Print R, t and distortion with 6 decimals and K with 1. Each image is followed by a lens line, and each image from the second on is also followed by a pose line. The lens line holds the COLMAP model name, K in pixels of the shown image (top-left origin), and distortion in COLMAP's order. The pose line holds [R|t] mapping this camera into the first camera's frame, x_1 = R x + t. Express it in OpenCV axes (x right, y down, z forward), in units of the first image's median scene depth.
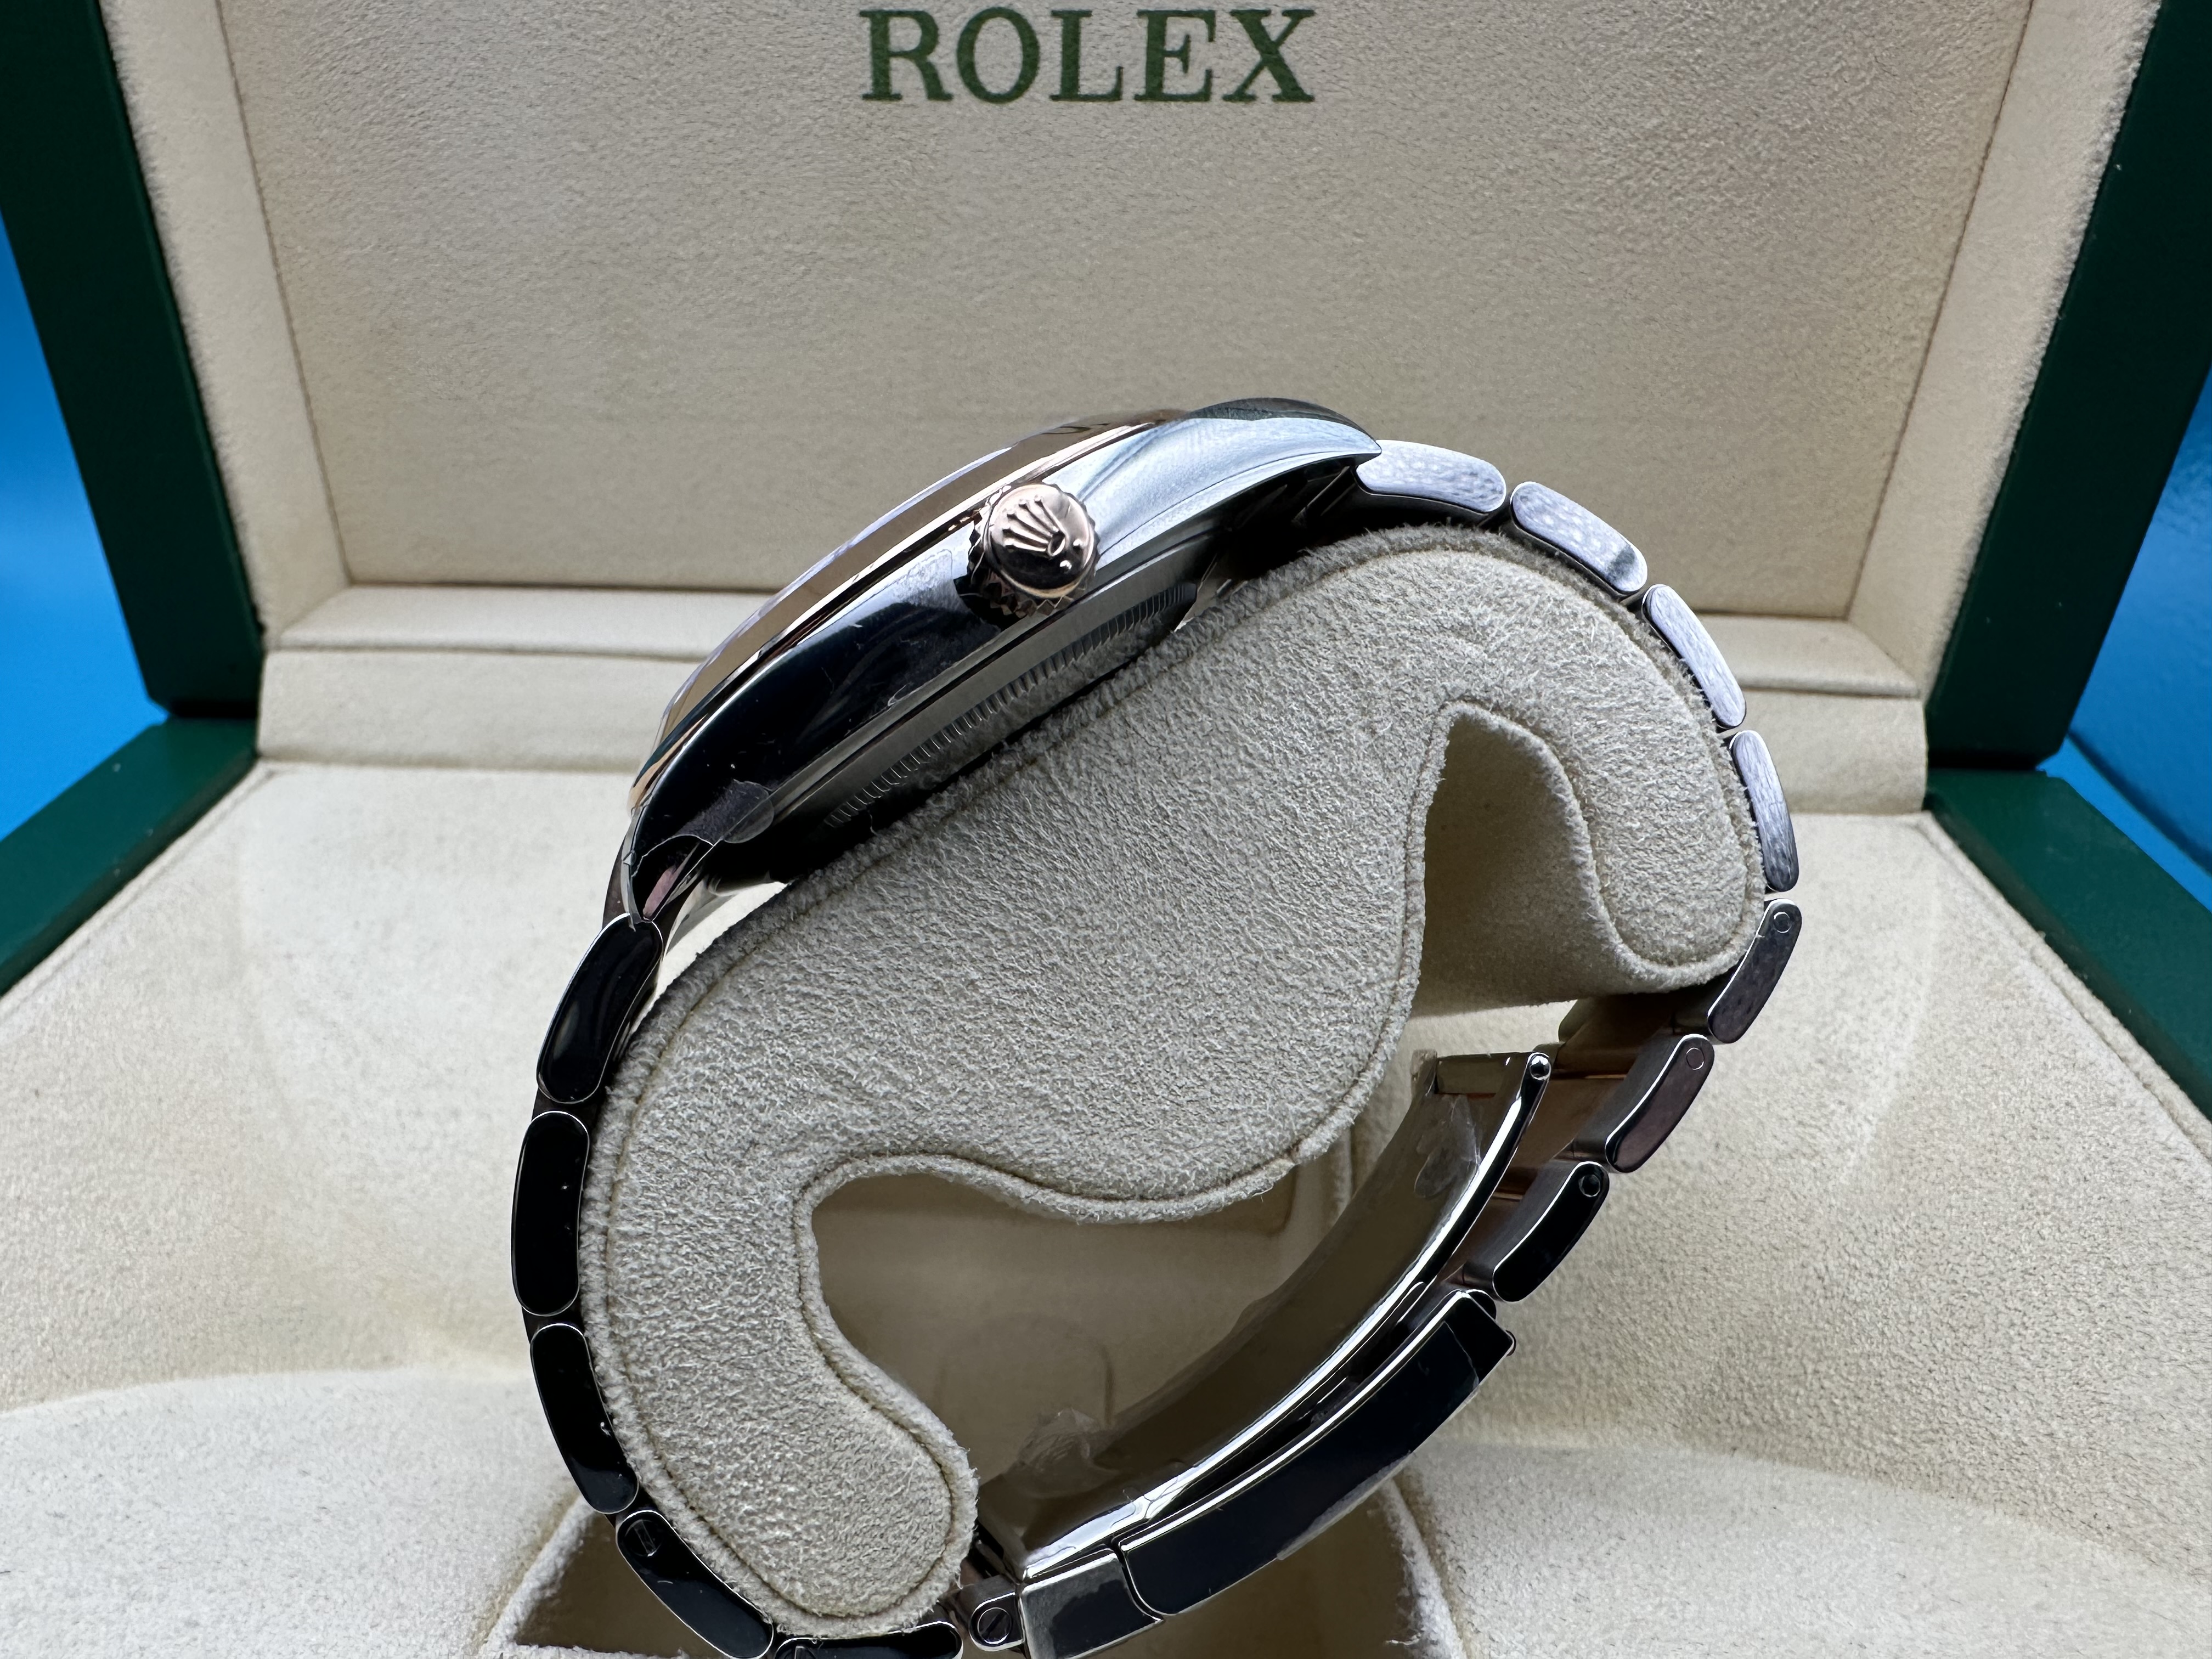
lens RADIAL K [[1585.7, 0, 1089.9], [0, 1585.7, 855.4], [0, 0, 1]] dist [-0.002828, 0.000458]
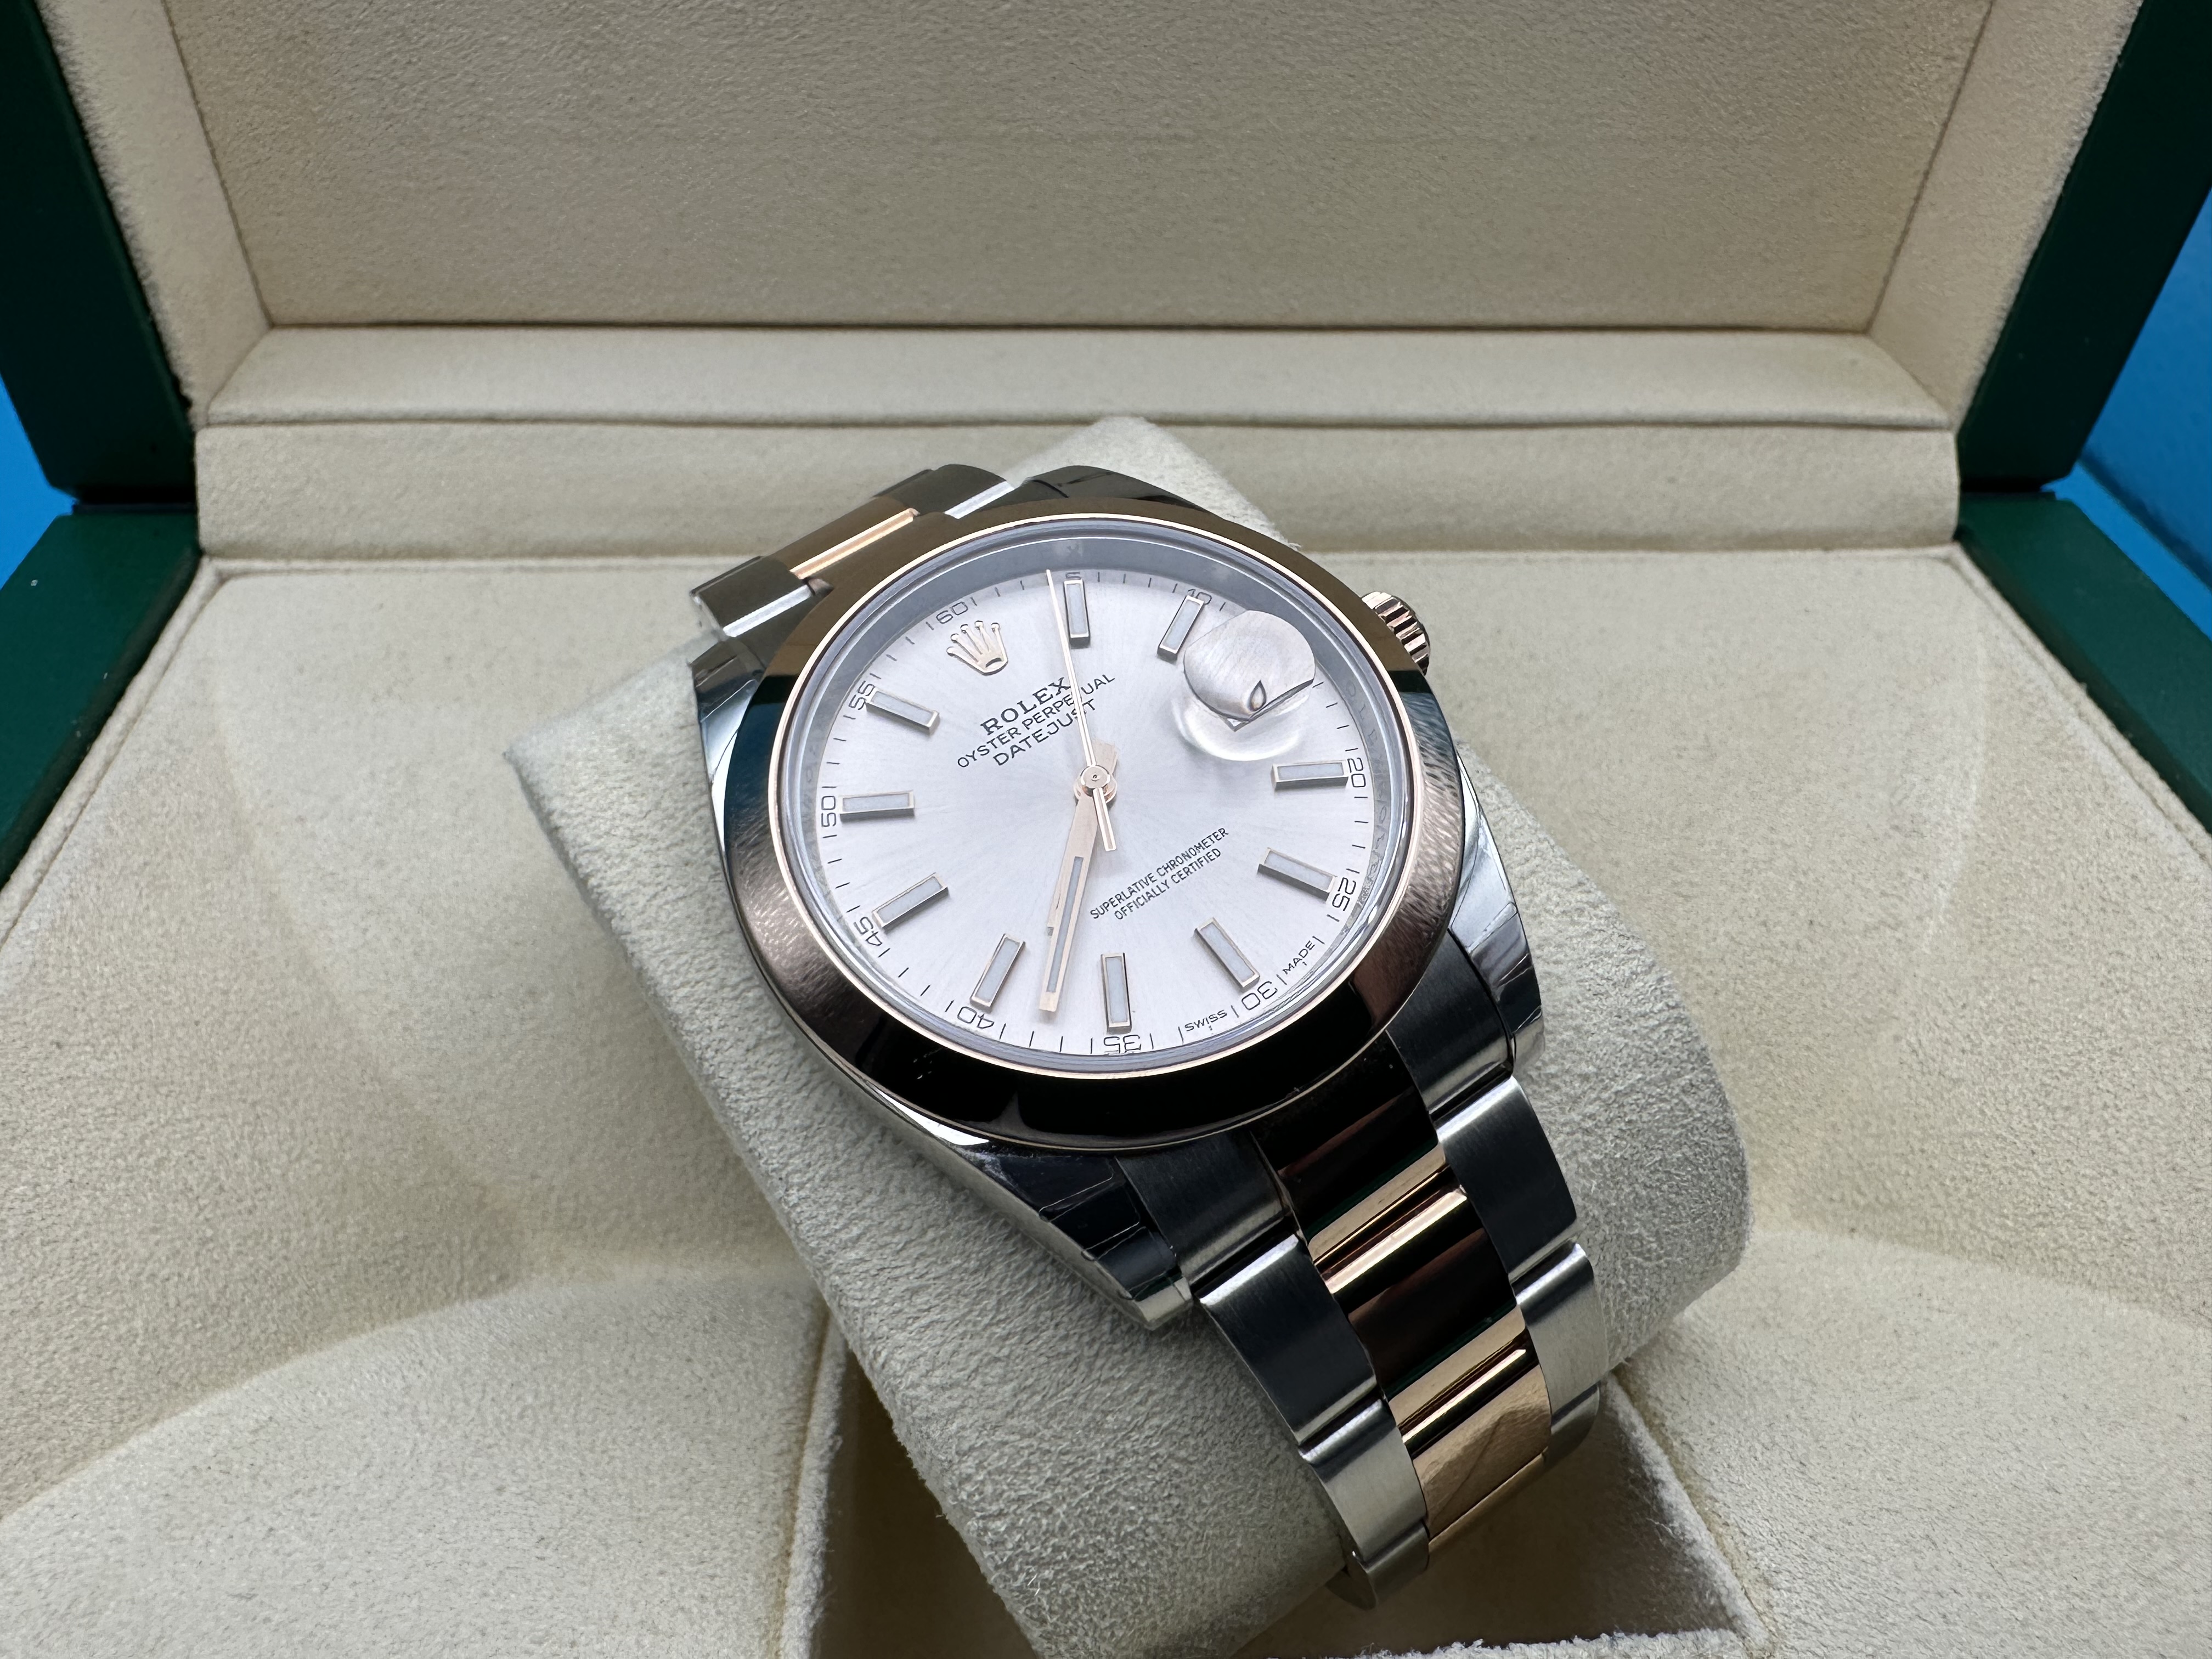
lens RADIAL K [[1593.2, 0, 1167.1], [0, 1593.2, 605.9], [0, 0, 1]] dist [-0.003730, 0.000205]
pose [[0.987231, -0.049607, 0.151374, -0.161533], [0.027469, 0.989054, 0.144975, -0.177349], [-0.156909, -0.138966, 0.977787, 0.070889]]
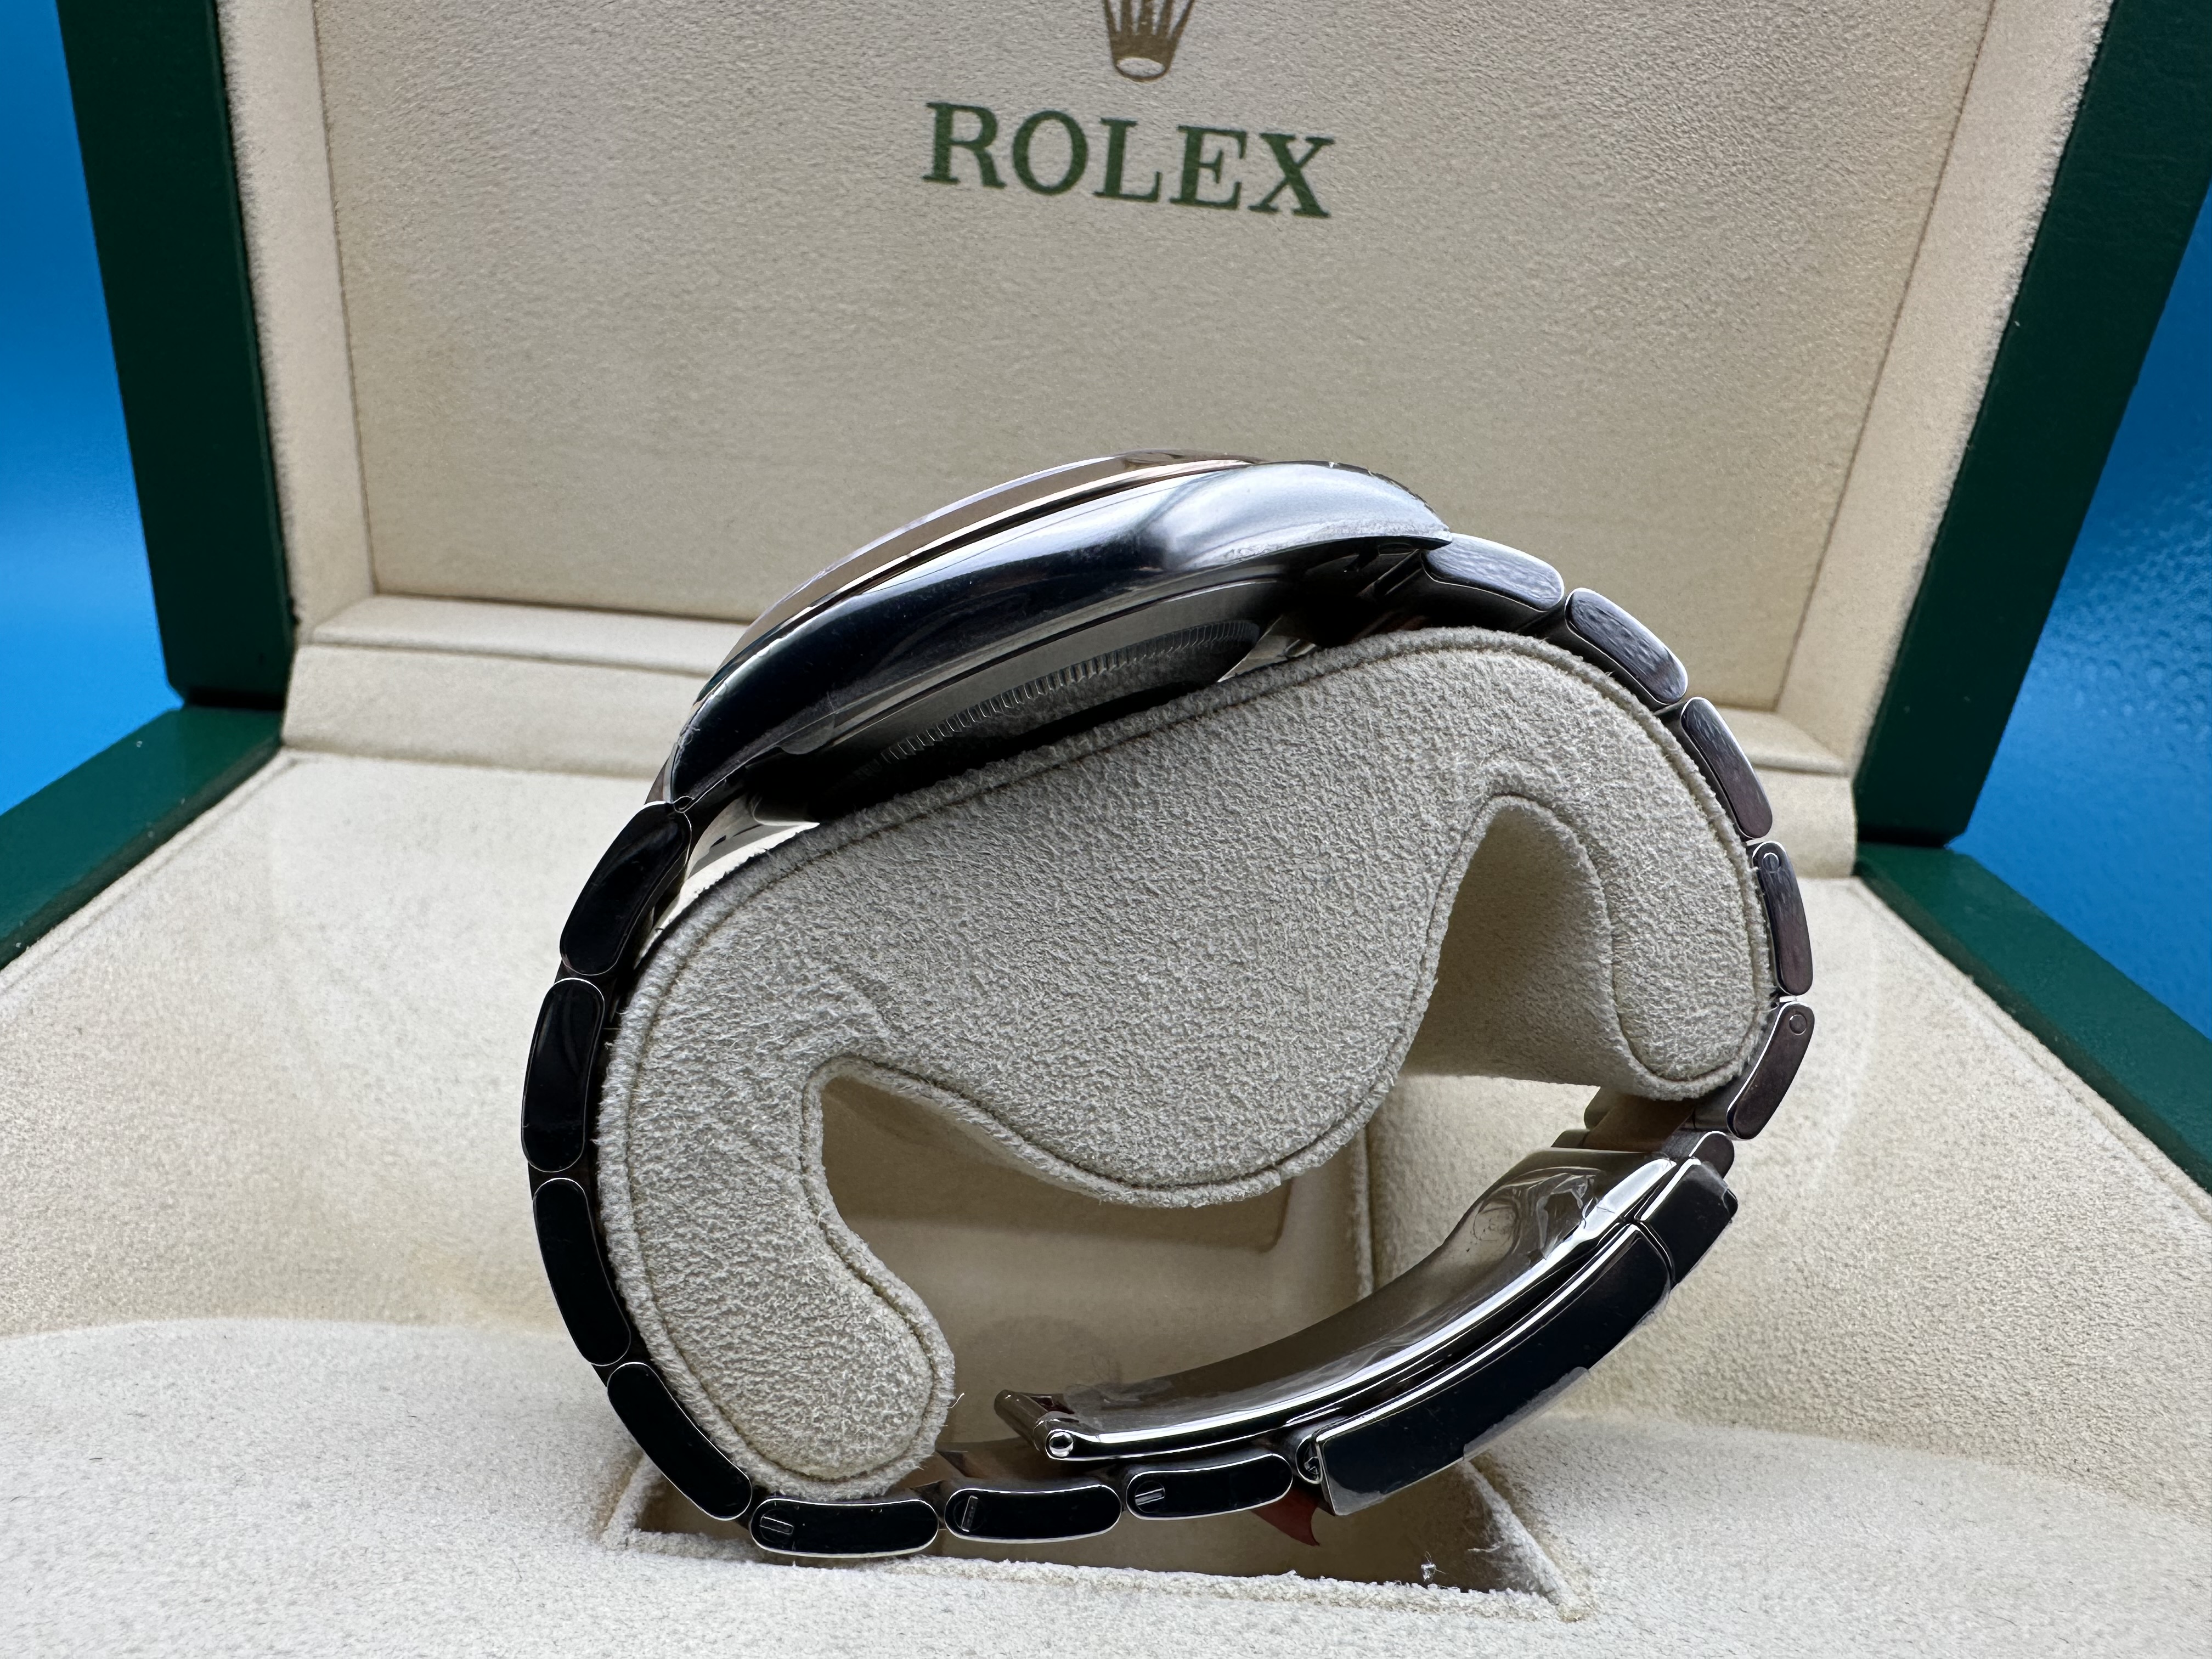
lens RADIAL K [[1560.1, 0, 1106.0], [0, 1560.1, 829.5], [0, 0, 1]] dist [-0.001796, -0.000752]
pose [[0.994178, 0.051530, 0.094631, -0.113448], [-0.040987, 0.993068, -0.110160, 0.094363], [-0.099652, 0.105640, 0.989399, -0.033176]]
